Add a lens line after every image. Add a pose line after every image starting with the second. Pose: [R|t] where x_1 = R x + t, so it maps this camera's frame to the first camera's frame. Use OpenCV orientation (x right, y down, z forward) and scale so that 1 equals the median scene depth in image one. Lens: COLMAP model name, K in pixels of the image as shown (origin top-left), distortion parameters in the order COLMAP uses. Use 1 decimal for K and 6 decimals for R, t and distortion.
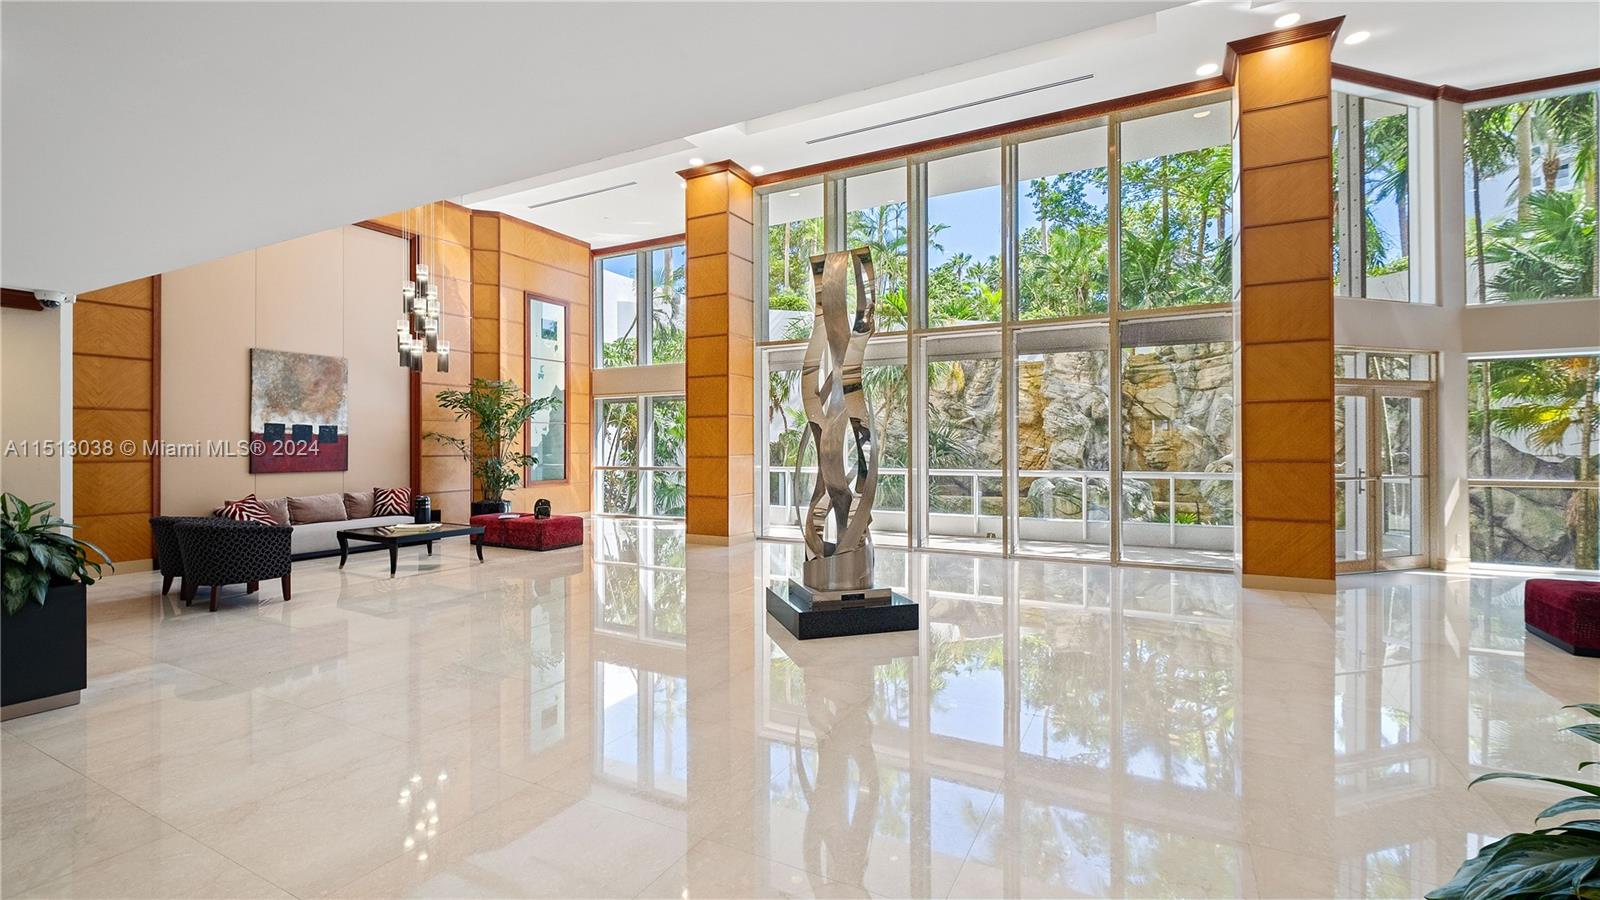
lens RADIAL K [[689.3, 0, 800.0], [0, 689.3, 450.0], [0, 0, 1]] dist [0.000488, 0.000129]
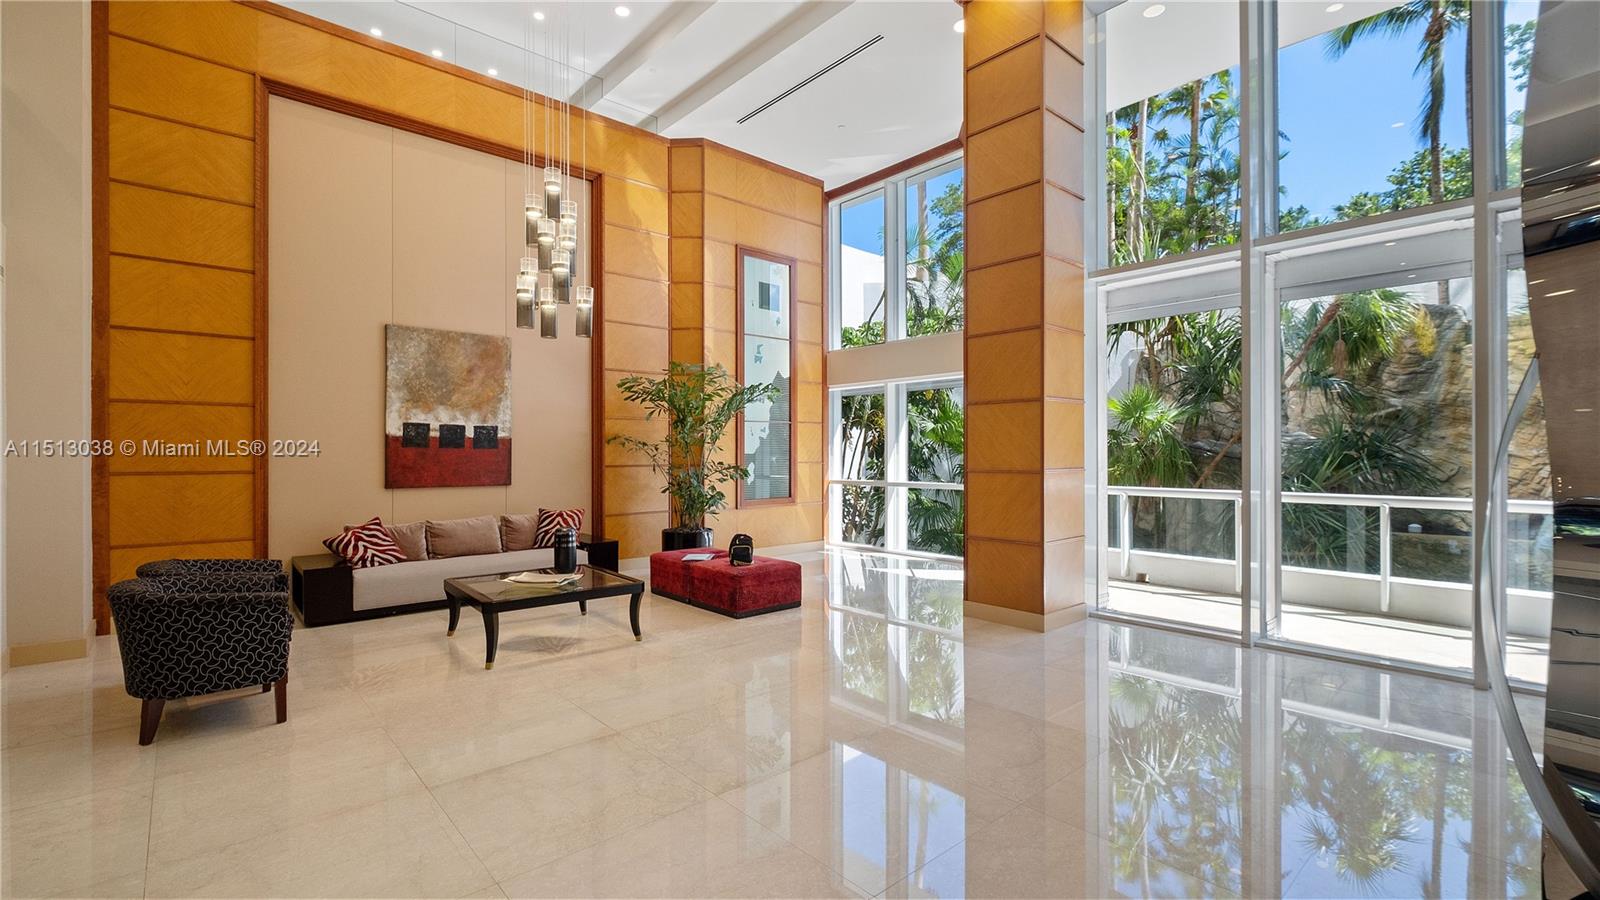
lens RADIAL K [[689.3, 0, 800.0], [0, 689.3, 450.0], [0, 0, 1]] dist [0.000488, 0.000129]
pose [[0.936939, -0.002095, -0.349487, -0.080555], [-0.001727, 0.999942, -0.010626, -0.001127], [0.349489, 0.010559, 0.936881, 0.349743]]
